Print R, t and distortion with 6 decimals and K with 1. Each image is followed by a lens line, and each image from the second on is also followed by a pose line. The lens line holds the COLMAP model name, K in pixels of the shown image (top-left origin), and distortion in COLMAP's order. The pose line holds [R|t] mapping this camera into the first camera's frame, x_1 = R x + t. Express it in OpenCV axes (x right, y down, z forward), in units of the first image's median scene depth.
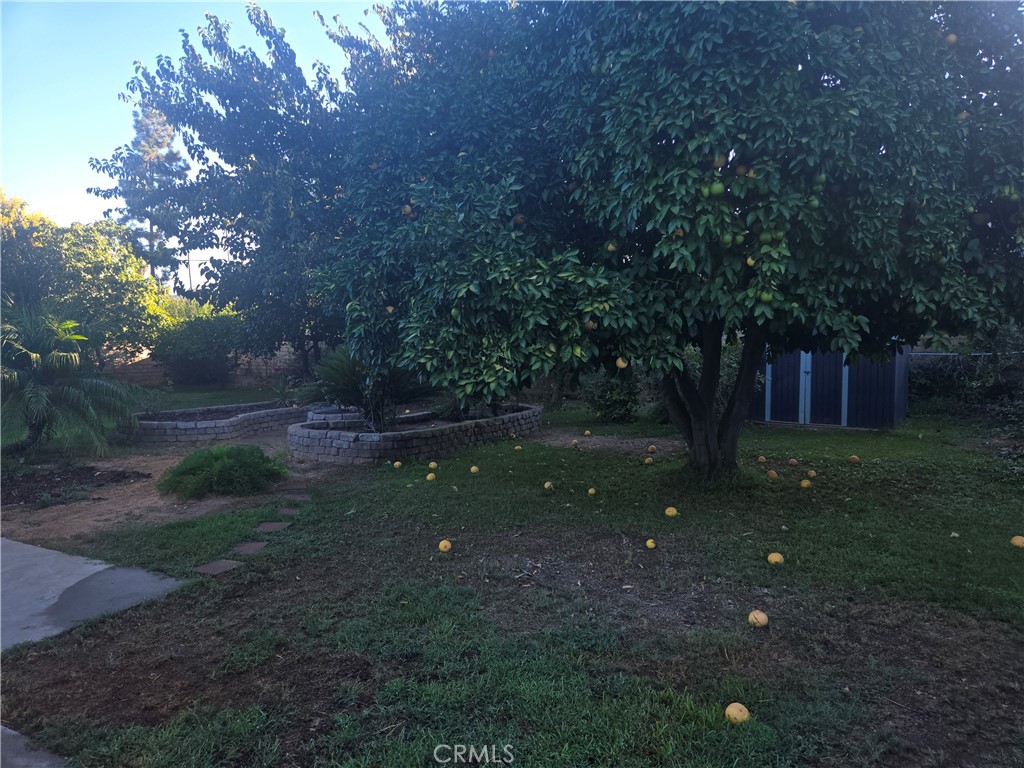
lens RADIAL K [[674.2, 0, 517.5], [0, 674.2, 374.8], [0, 0, 1]] dist [0.031310, -0.020085]
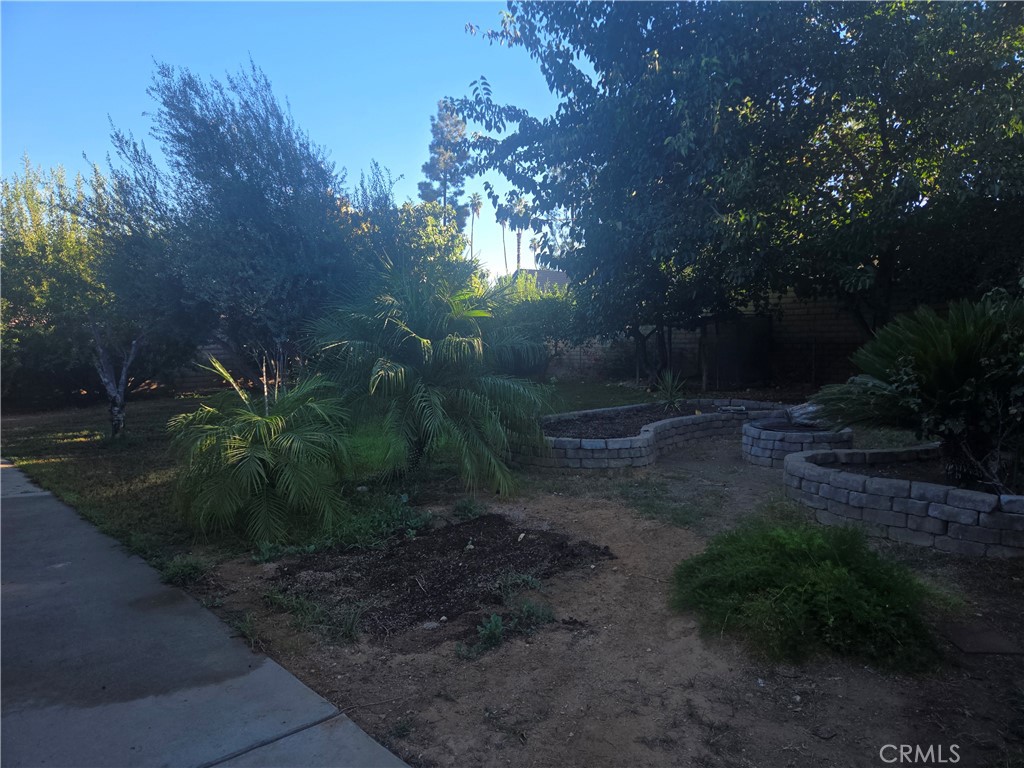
lens RADIAL K [[674.2, 0, 509.6], [0, 674.2, 388.3], [0, 0, 1]] dist [0.031310, -0.020085]
pose [[0.926781, 0.015769, -0.375272, -0.279015], [-0.001888, 0.999301, 0.037329, -0.005914], [0.375598, -0.033887, 0.926163, 0.308818]]
